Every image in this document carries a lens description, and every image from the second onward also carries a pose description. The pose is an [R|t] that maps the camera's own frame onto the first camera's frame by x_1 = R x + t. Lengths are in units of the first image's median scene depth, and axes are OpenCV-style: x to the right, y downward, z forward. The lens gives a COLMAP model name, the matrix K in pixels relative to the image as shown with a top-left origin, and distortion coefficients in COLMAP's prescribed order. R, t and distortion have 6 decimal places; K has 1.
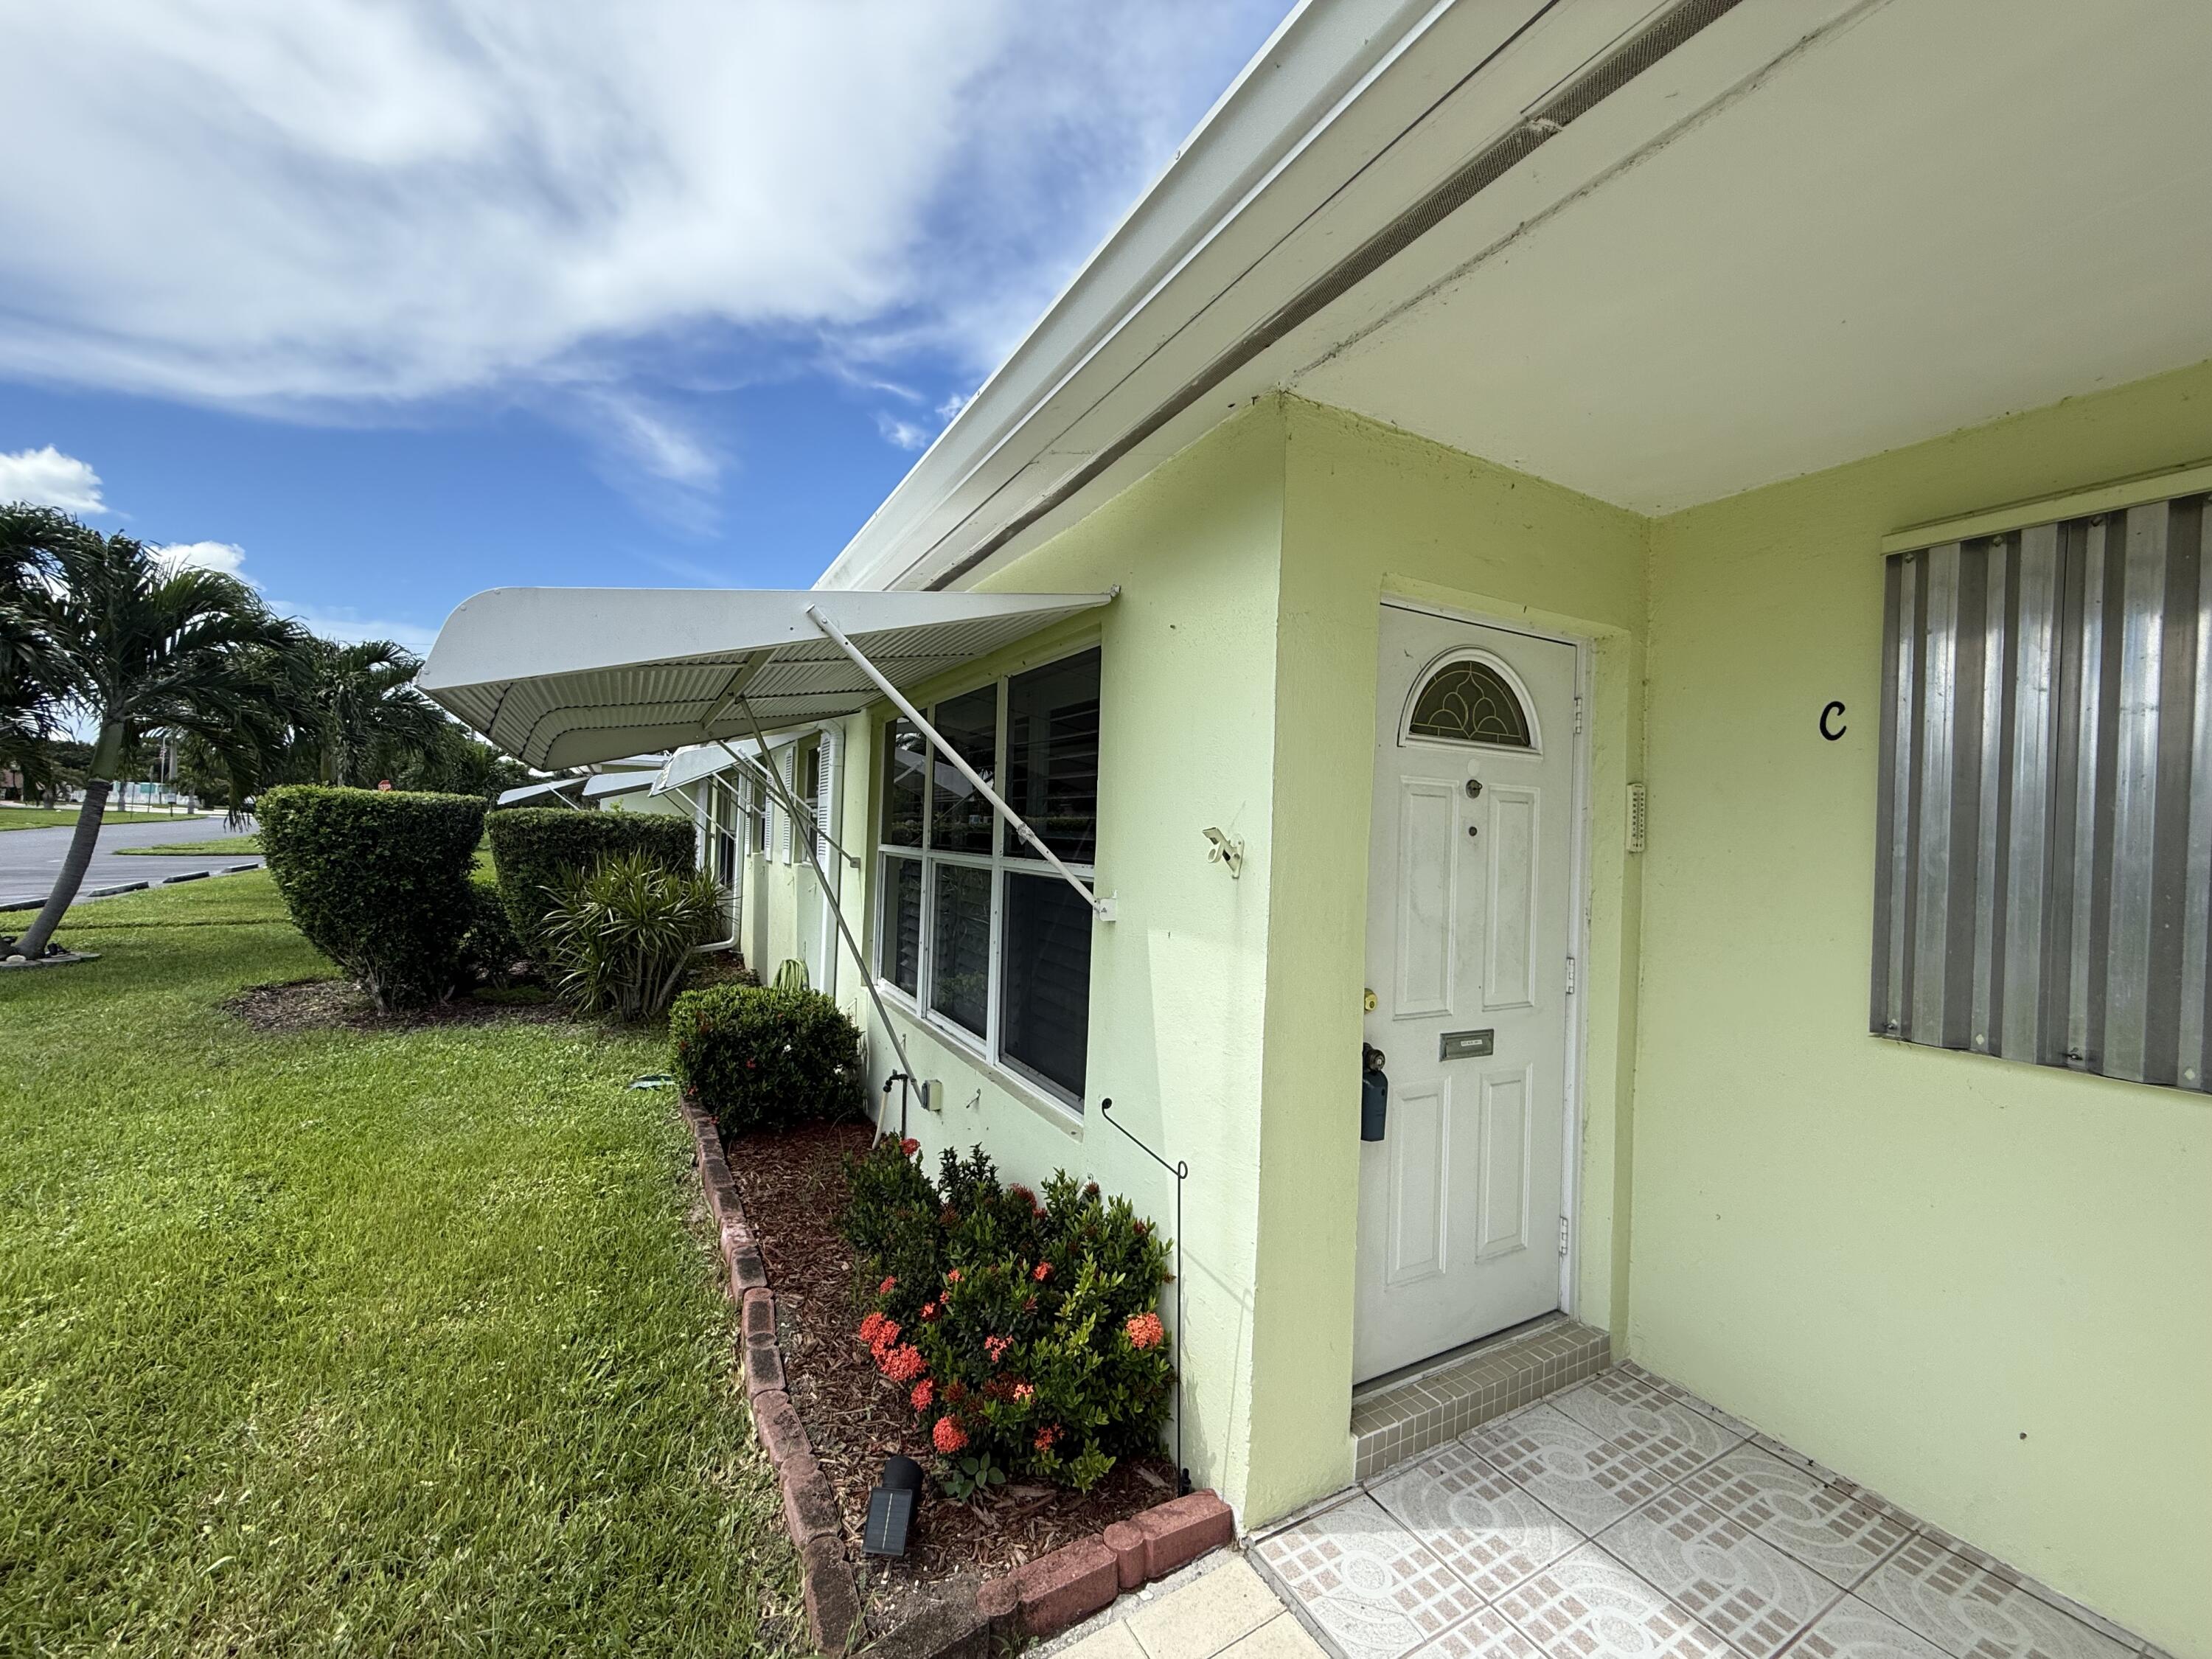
lens RADIAL K [[882.1, 0, 1098.7], [0, 882.1, 825.7], [0, 0, 1]] dist [-0.000509, -0.000033]
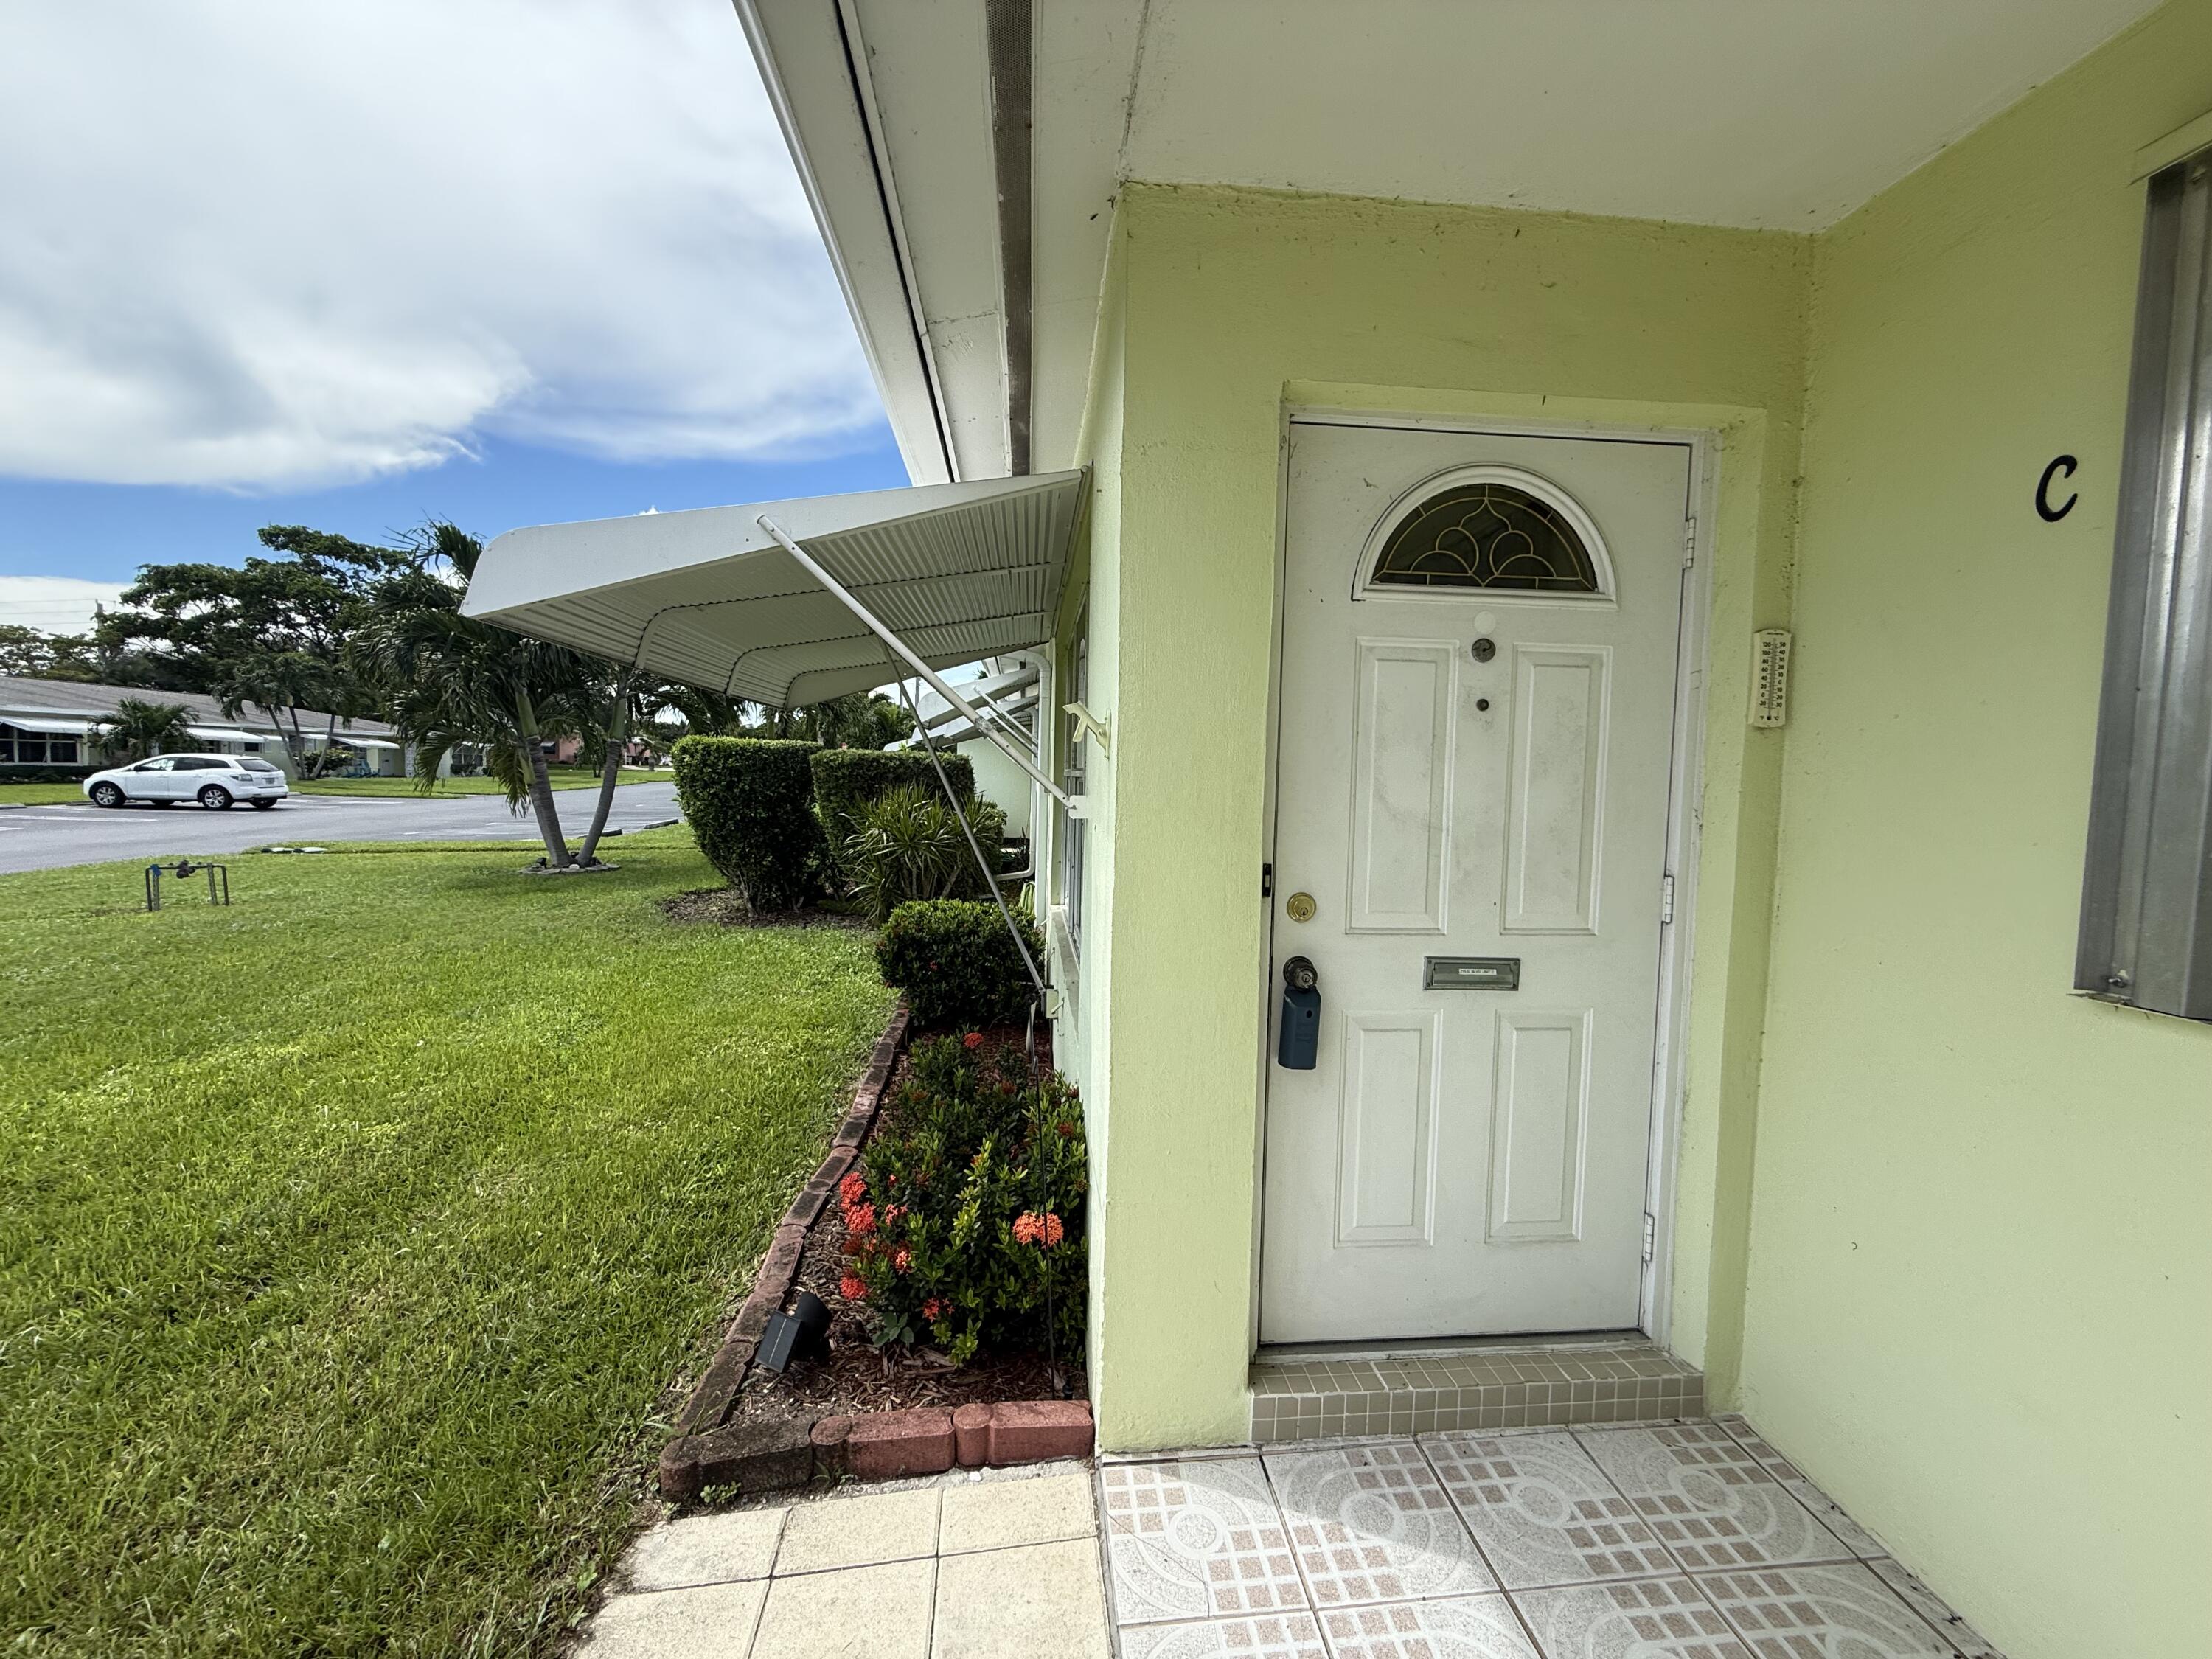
lens RADIAL K [[882.1, 0, 1098.7], [0, 882.1, 825.7], [0, 0, 1]] dist [-0.000509, -0.000033]
pose [[0.914329, 0.008897, -0.404875, 0.430270], [0.013881, 0.998483, 0.053288, 0.067264], [0.404735, -0.054343, 0.912818, 0.141238]]
